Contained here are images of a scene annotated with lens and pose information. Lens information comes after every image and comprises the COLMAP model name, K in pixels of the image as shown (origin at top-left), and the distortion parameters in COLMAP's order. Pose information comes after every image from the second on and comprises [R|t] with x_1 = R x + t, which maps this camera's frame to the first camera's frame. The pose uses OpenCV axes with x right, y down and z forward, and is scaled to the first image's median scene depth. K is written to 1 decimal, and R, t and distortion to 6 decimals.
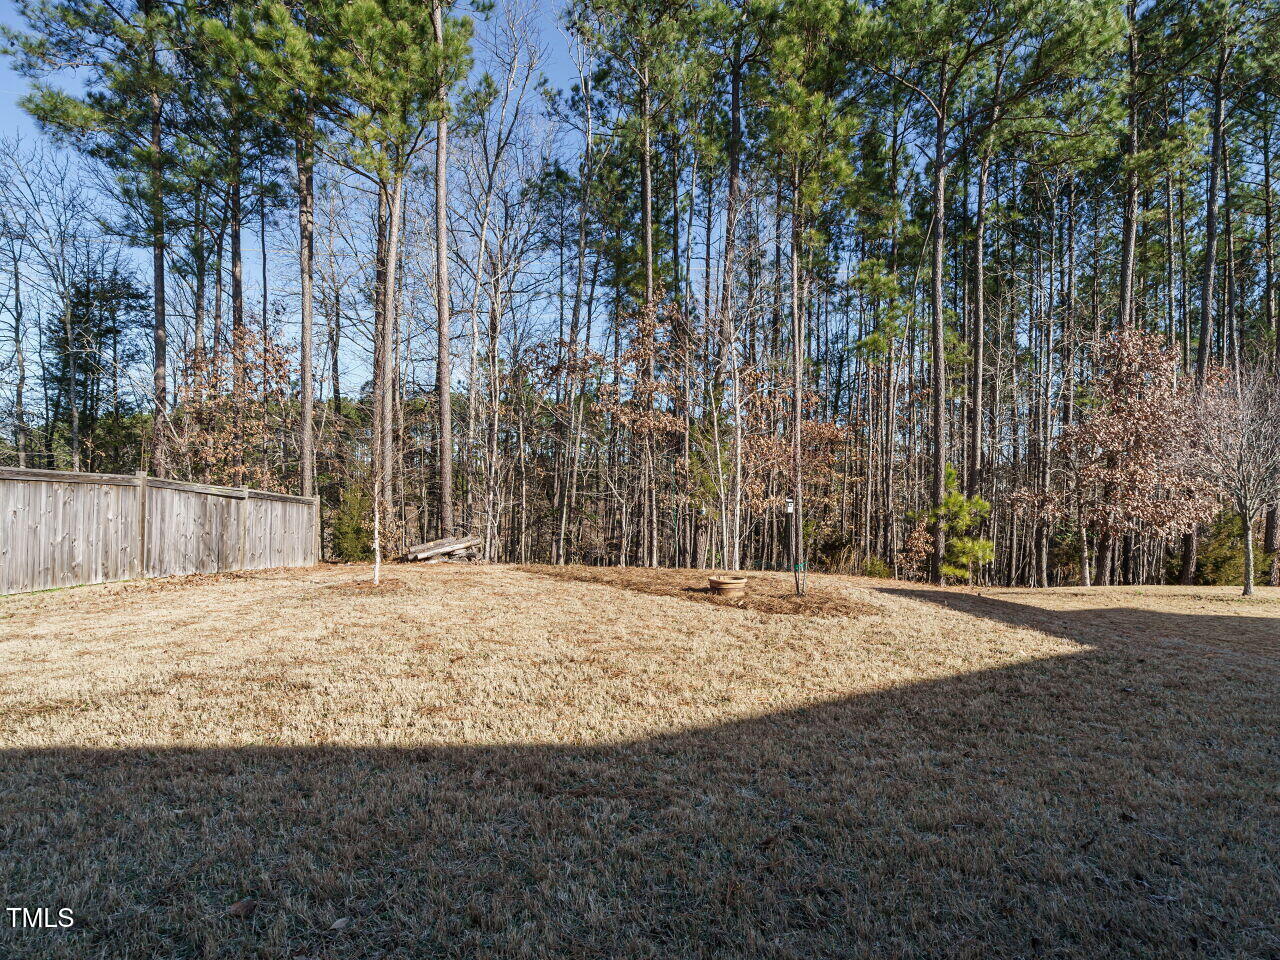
lens RADIAL K [[662.3, 0, 648.8], [0, 662.3, 477.7], [0, 0, 1]] dist [-0.009606, 0.001237]
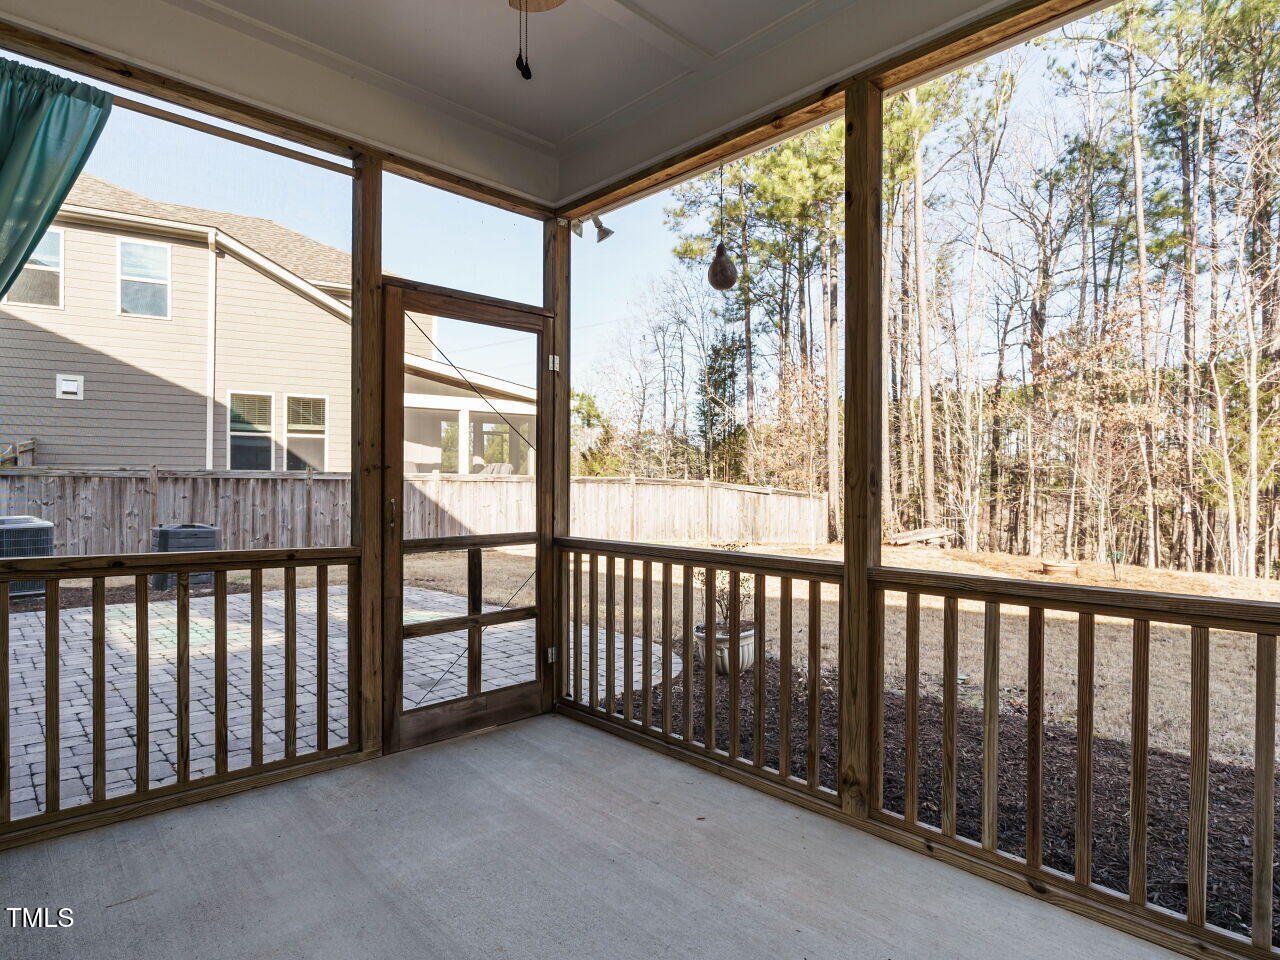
lens RADIAL K [[749.3, 0, 637.8], [0, 749.3, 487.9], [0, 0, 1]] dist [-0.001162, 0.000856]
pose [[0.631680, -0.006002, -0.775206, 0.407307], [0.019441, 0.999778, 0.008101, -0.001444], [0.774985, -0.020188, 0.631657, -0.234141]]
